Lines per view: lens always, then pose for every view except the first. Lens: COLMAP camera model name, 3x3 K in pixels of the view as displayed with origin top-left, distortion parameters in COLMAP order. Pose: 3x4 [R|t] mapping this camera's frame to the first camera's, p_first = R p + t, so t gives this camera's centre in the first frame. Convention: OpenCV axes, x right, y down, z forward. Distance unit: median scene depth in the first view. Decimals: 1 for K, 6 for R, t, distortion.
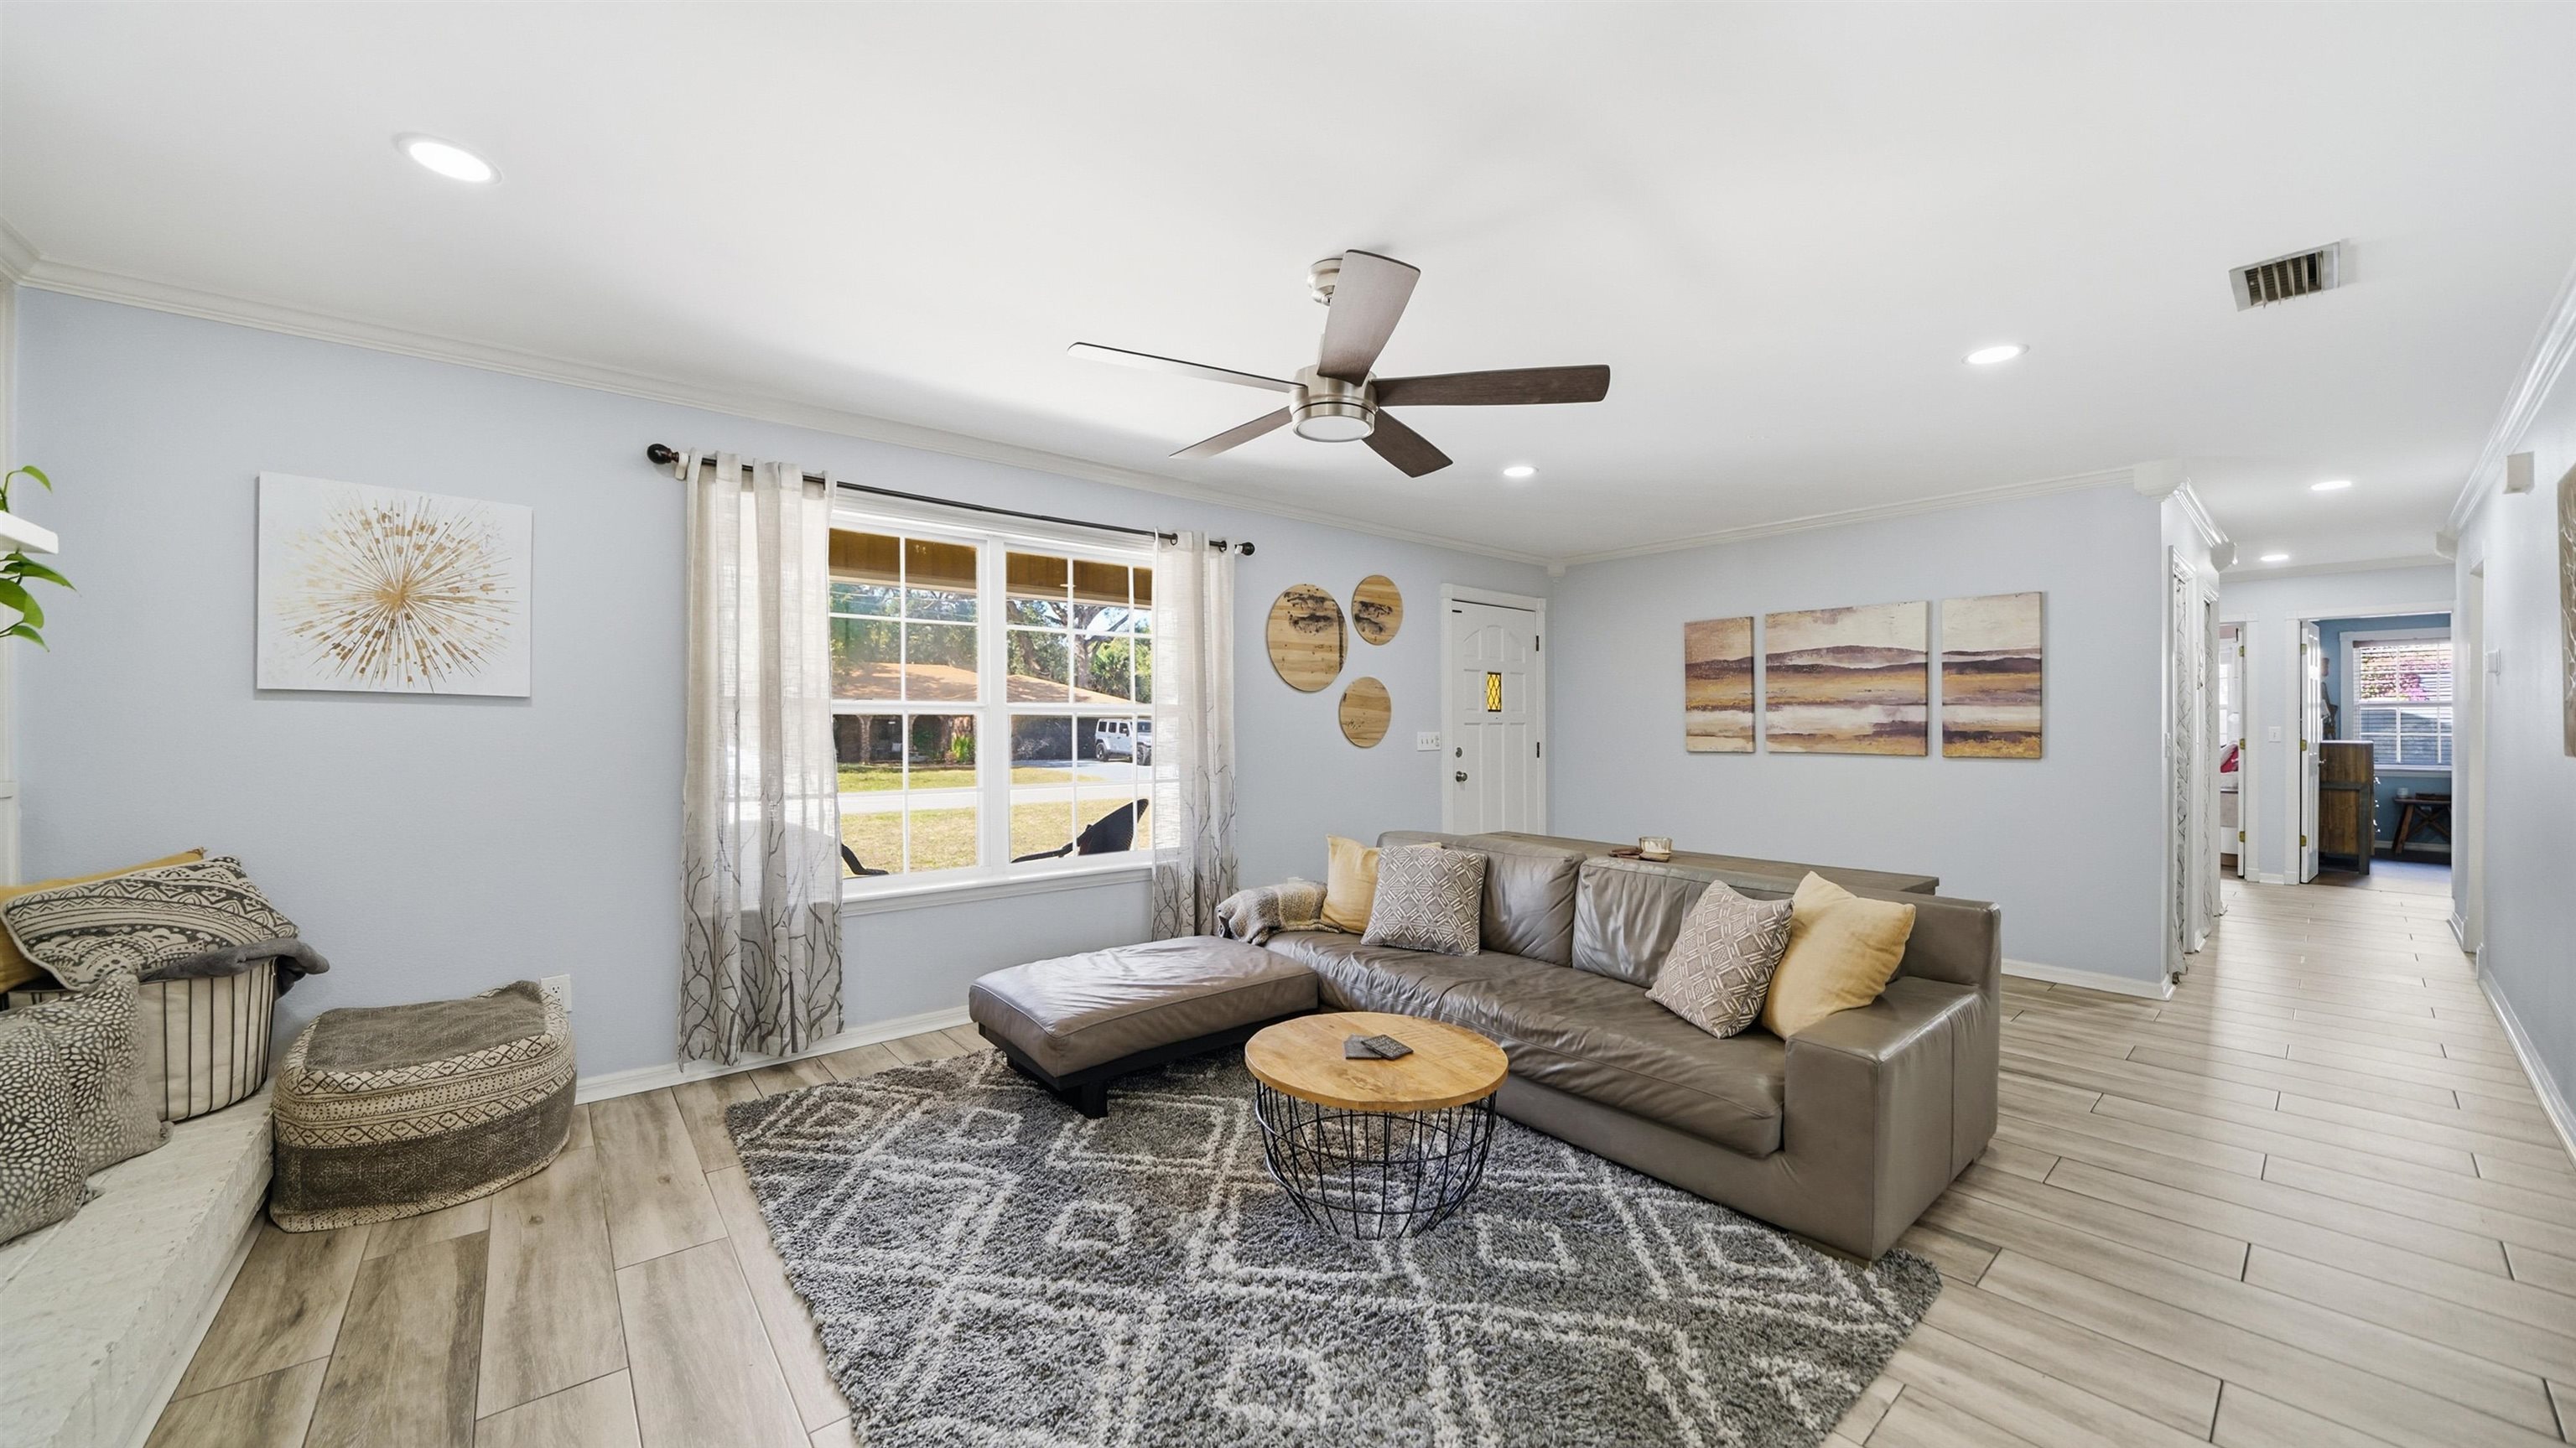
lens RADIAL K [[900.6, 0, 1268.5], [0, 900.6, 731.8], [0, 0, 1]] dist [-0.024747, 0.001738]
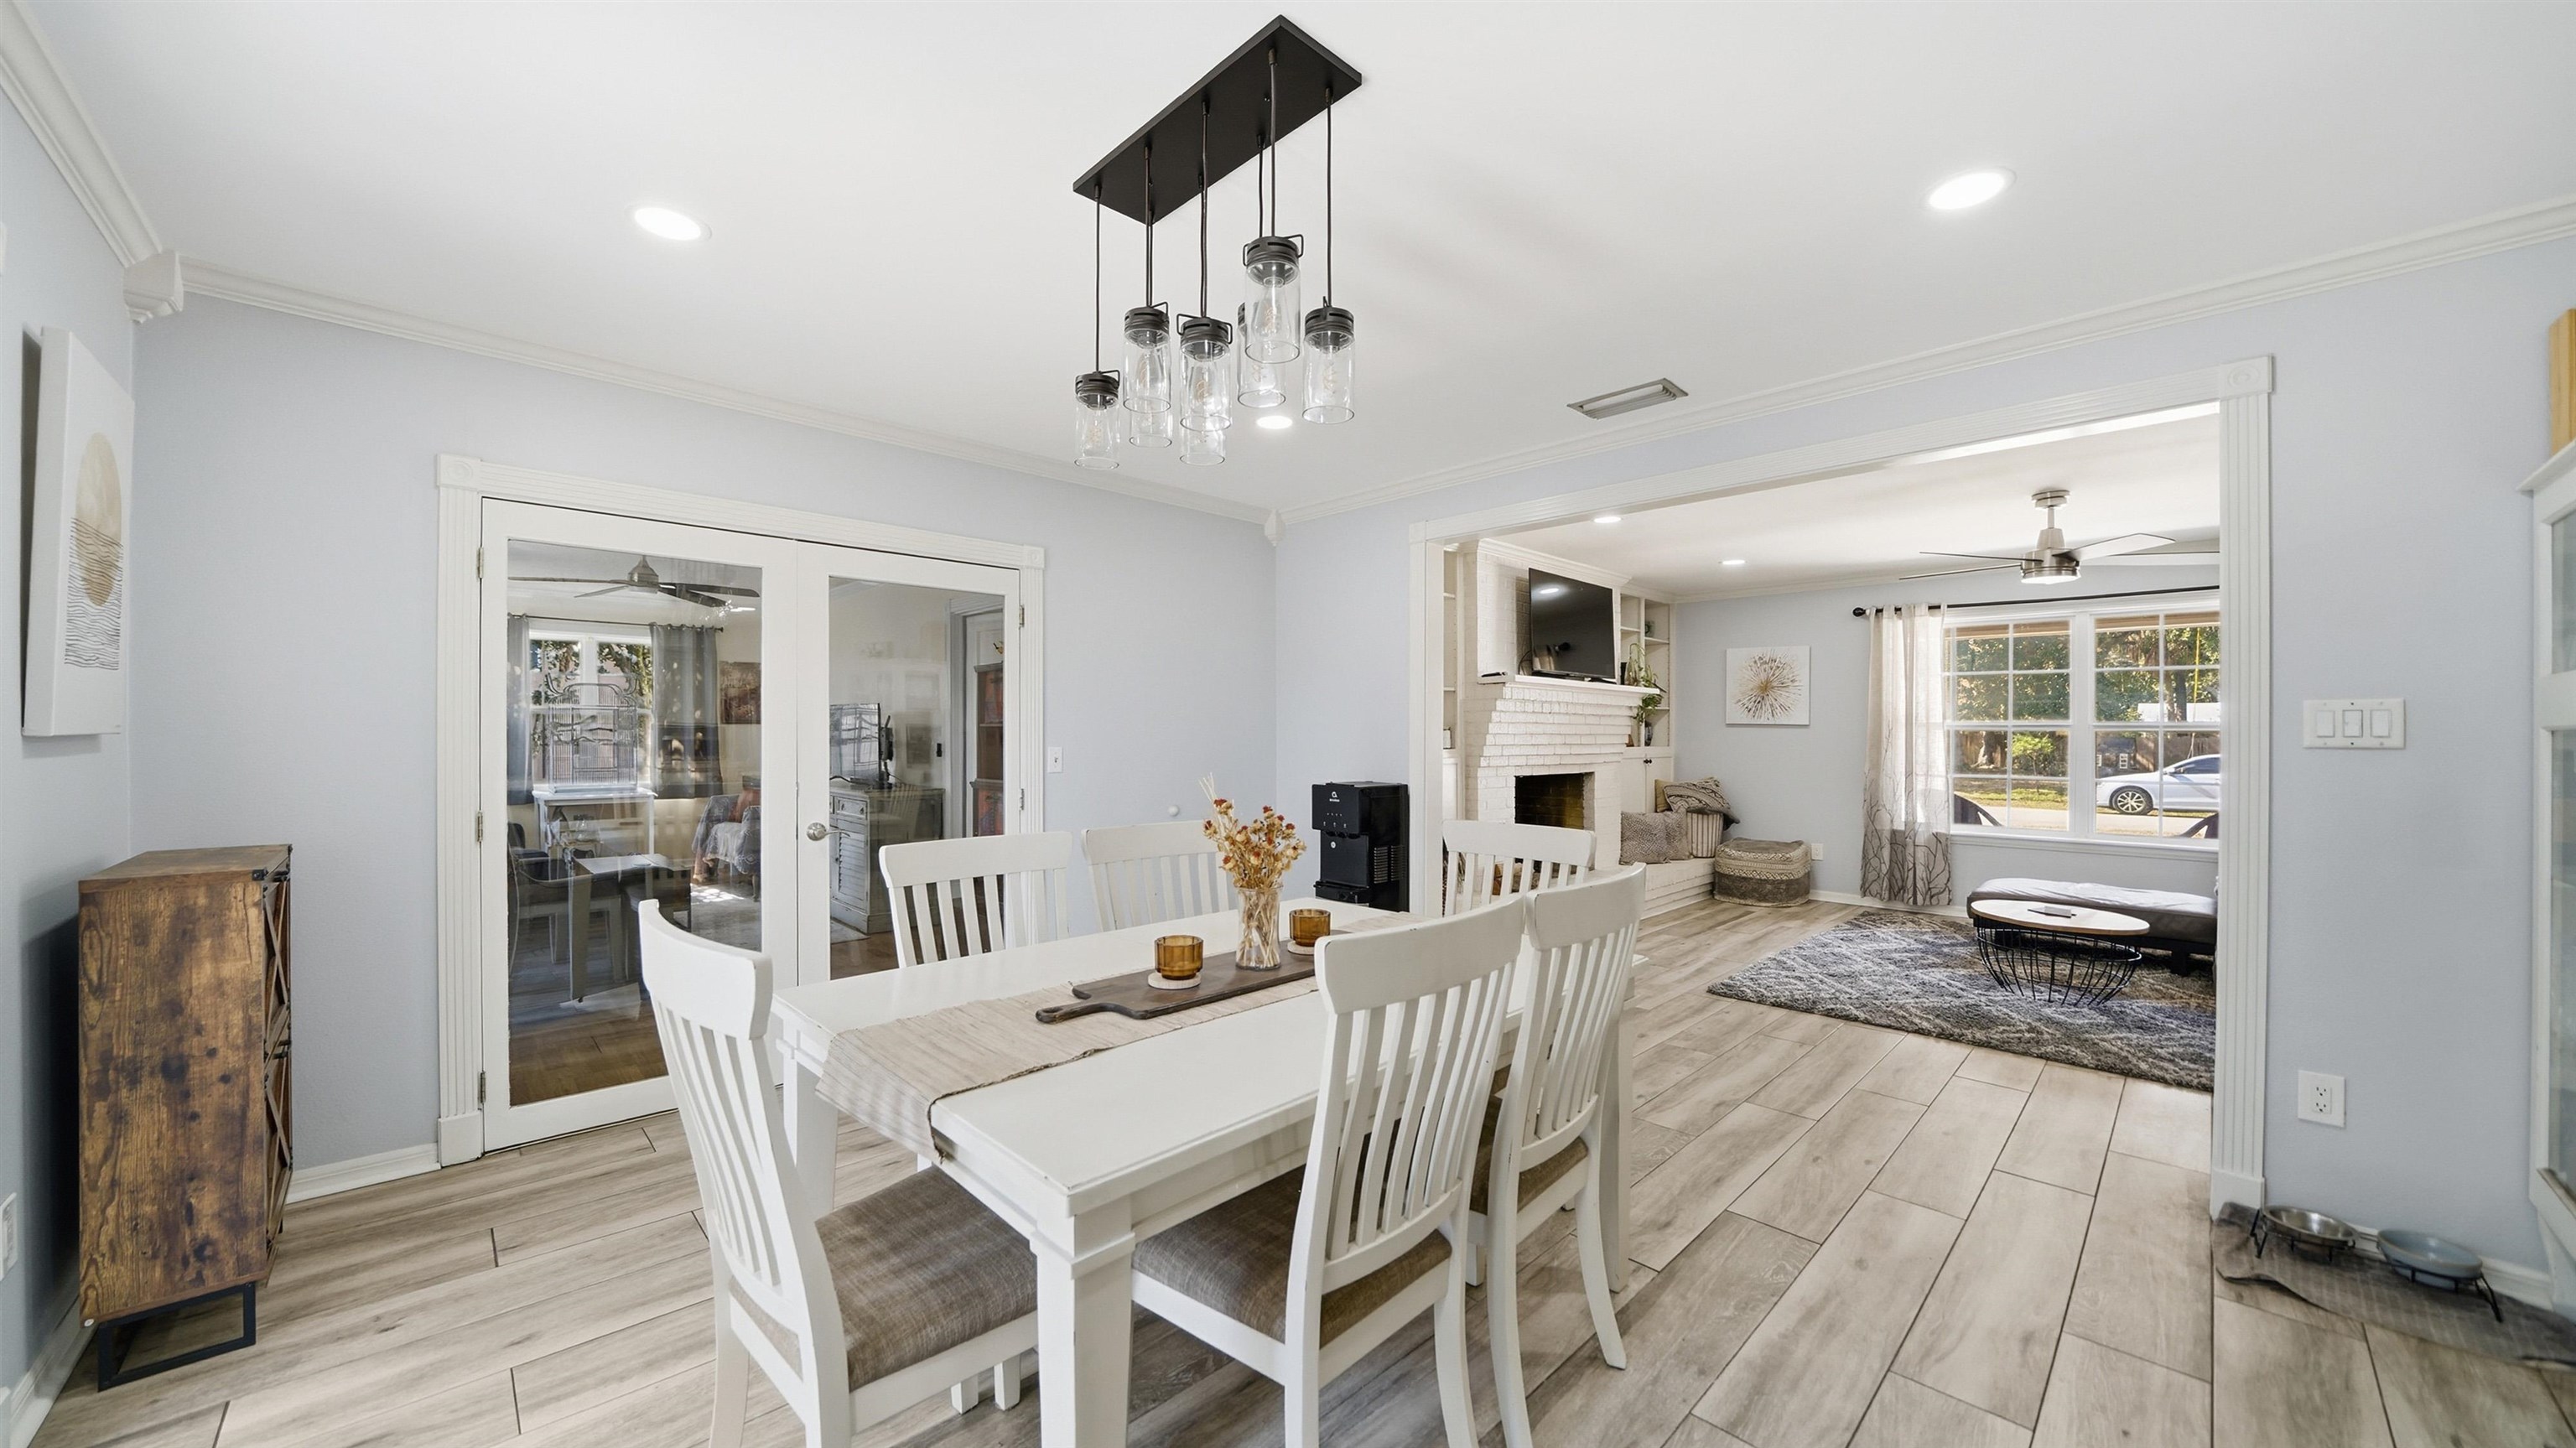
lens RADIAL K [[900.6, 0, 1284.7], [0, 900.6, 739.3], [0, 0, 1]] dist [-0.024747, 0.001738]
pose [[0.073563, 0.008256, -0.997256, 0.924045], [-0.008741, 0.999933, 0.007633, -0.003249], [0.997252, 0.008155, 0.073630, -0.369952]]
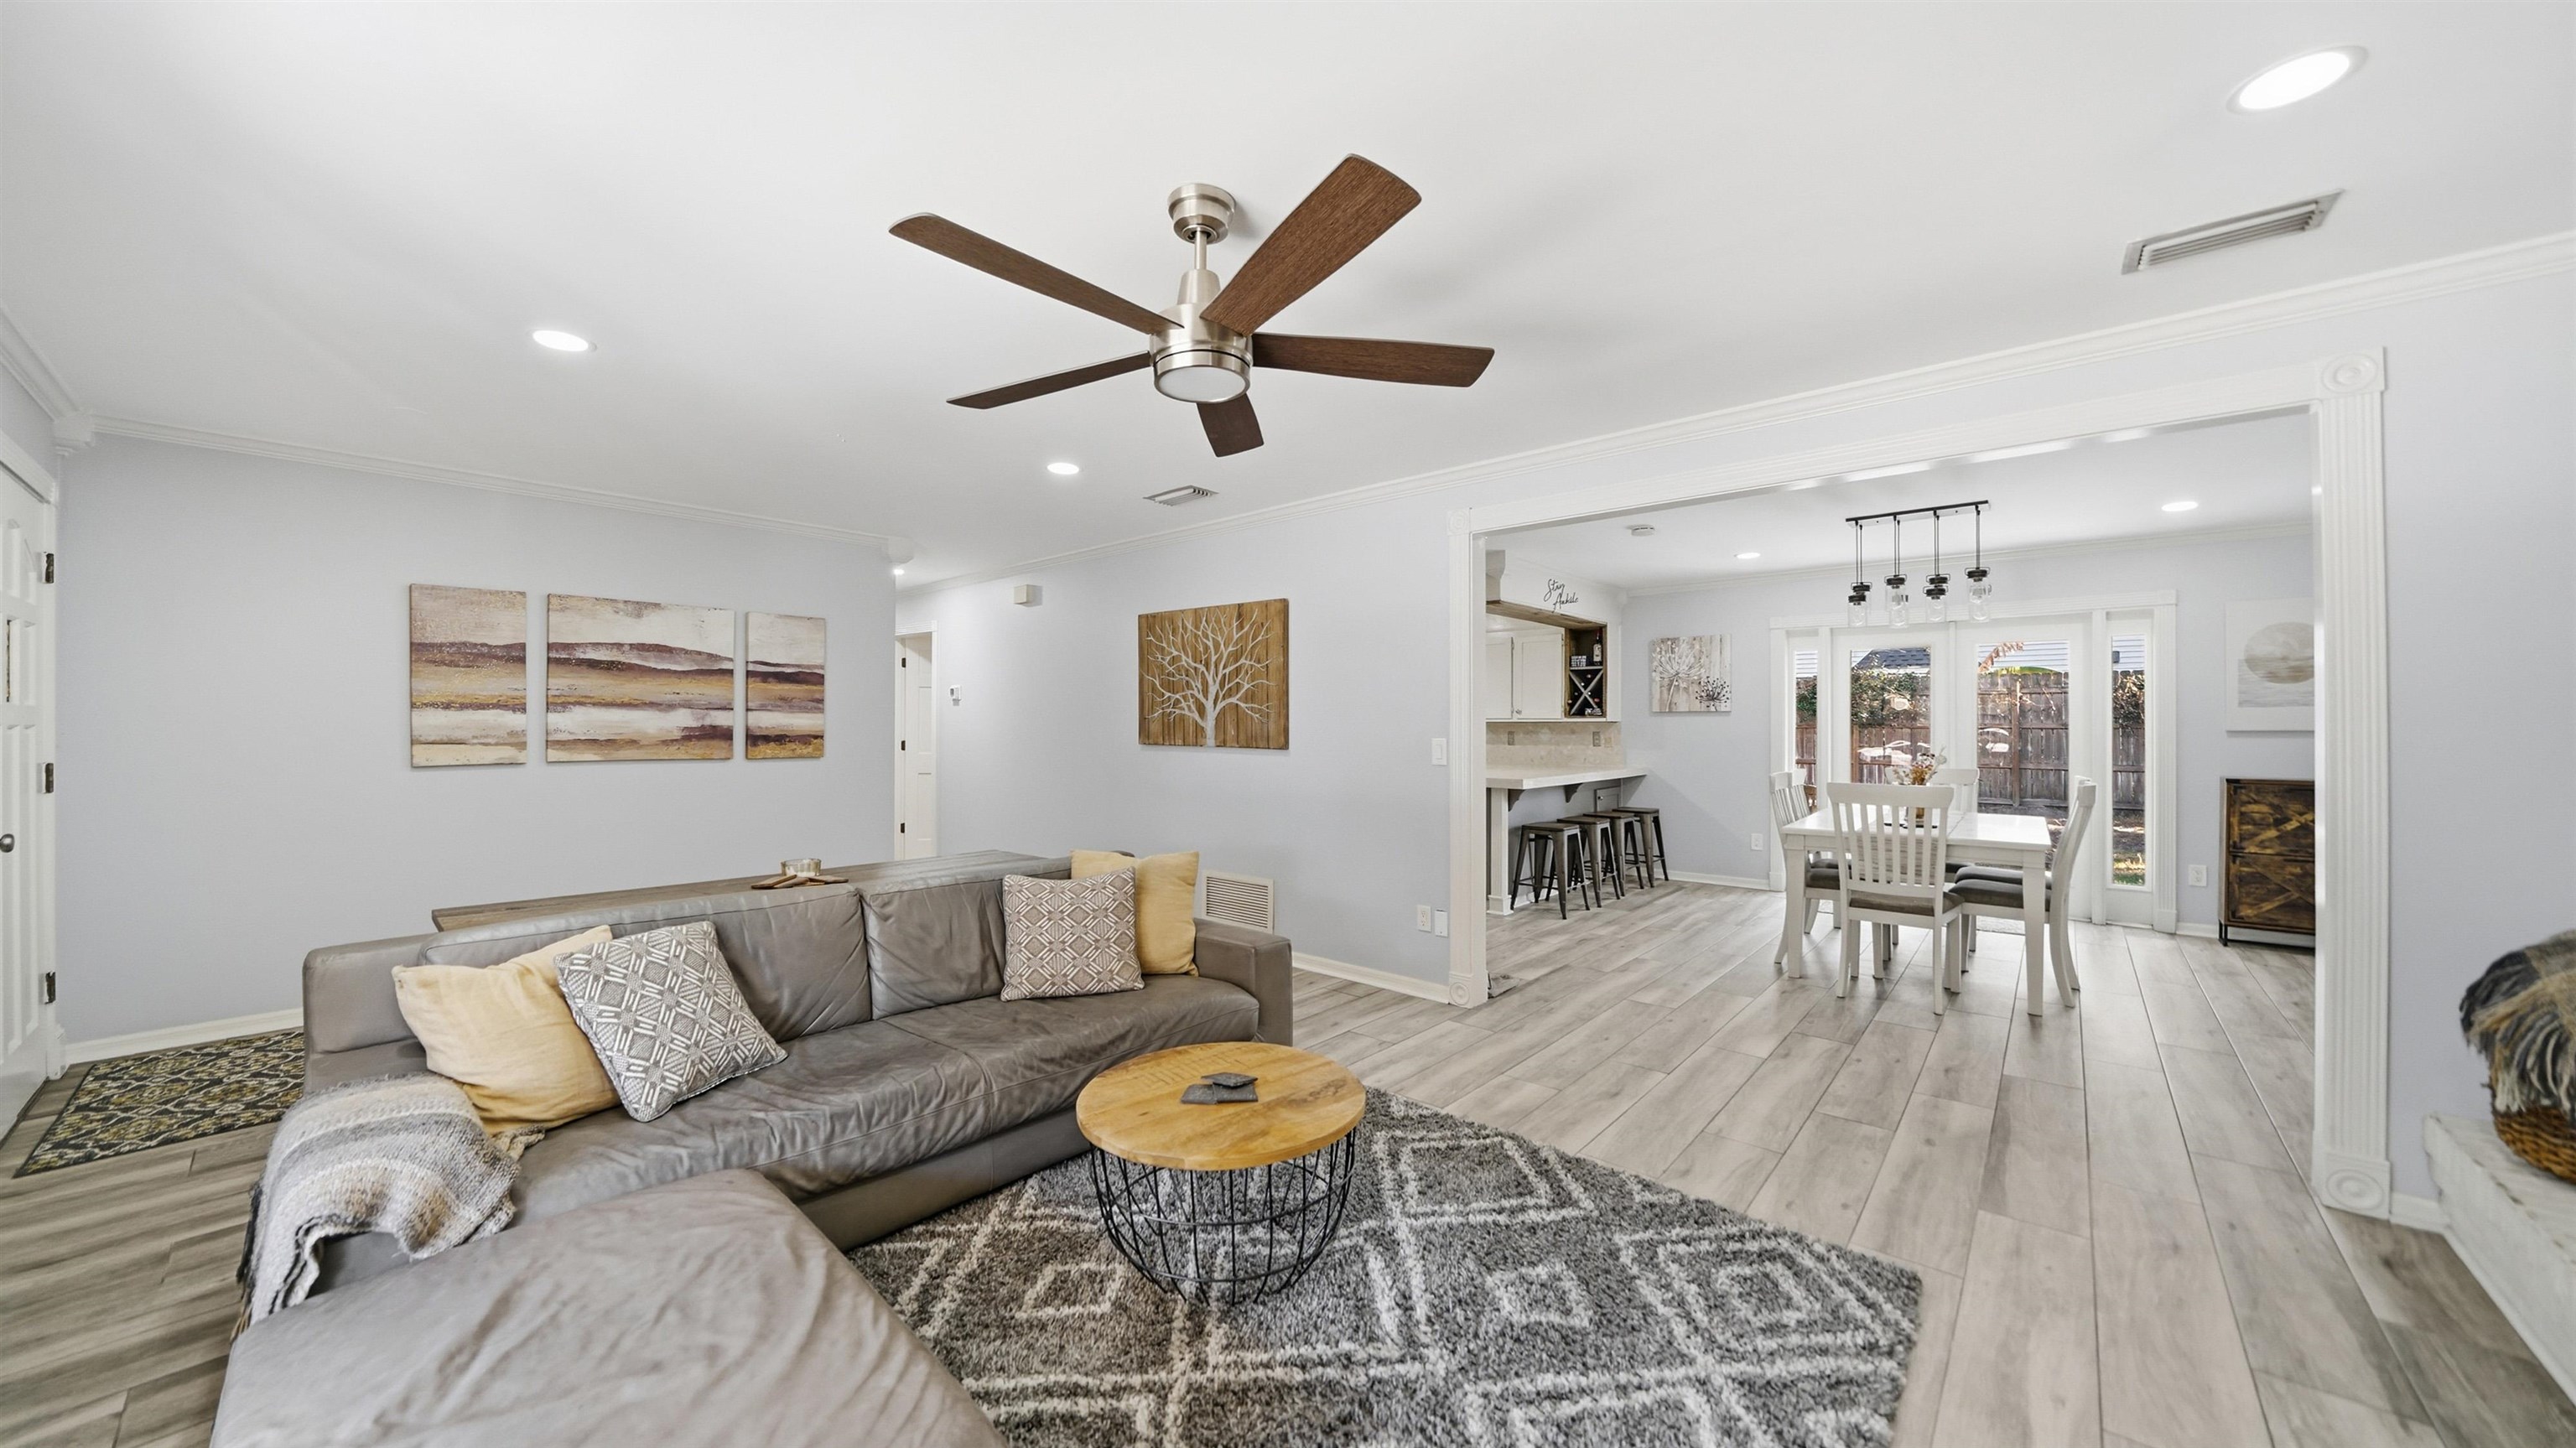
lens RADIAL K [[900.6, 0, 1272.7], [0, 900.6, 735.2], [0, 0, 1]] dist [-0.024747, 0.001738]
pose [[-0.148724, -0.009303, 0.988835, -0.401259], [0.004404, 0.999940, 0.010070, -0.008569], [-0.988869, 0.005852, -0.148674, 0.551621]]
